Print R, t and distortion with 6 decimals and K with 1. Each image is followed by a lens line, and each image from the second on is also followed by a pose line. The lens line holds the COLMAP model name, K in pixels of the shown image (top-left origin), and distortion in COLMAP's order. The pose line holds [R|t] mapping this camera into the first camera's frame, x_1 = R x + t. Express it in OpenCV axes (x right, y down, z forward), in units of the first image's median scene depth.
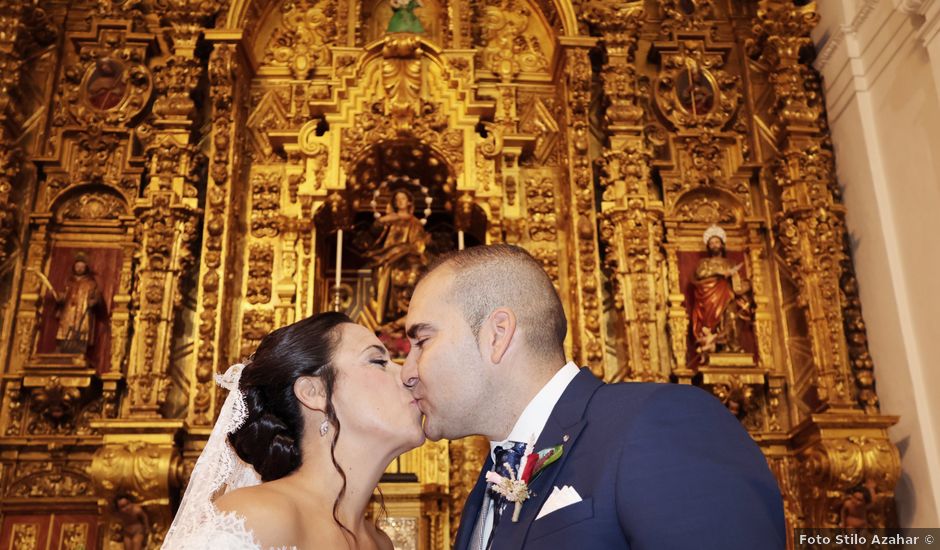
lens RADIAL K [[1042.5, 0, 475.5], [0, 1042.5, 277.3], [0, 0, 1]] dist [-0.009785, 0.000000]
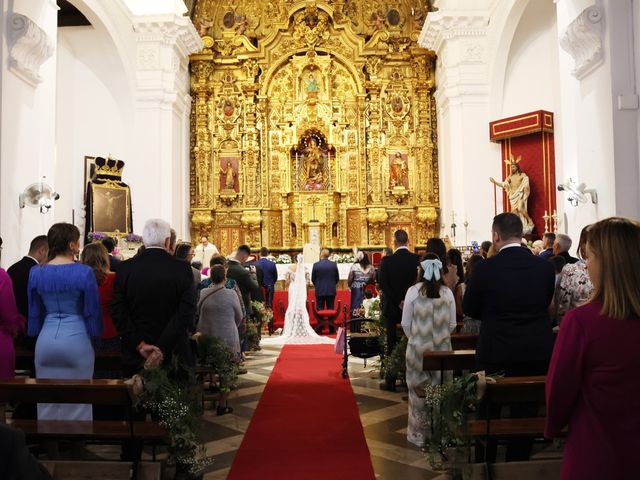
lens RADIAL K [[614.7, 0, 319.4], [0, 614.7, 240.3], [0, 0, 1]] dist [0.017922, 0.000000]
pose [[0.998682, -0.003899, -0.051180, 0.063586], [0.020631, 0.943510, 0.330702, -0.480093], [0.046999, -0.331322, 0.942346, -1.183230]]
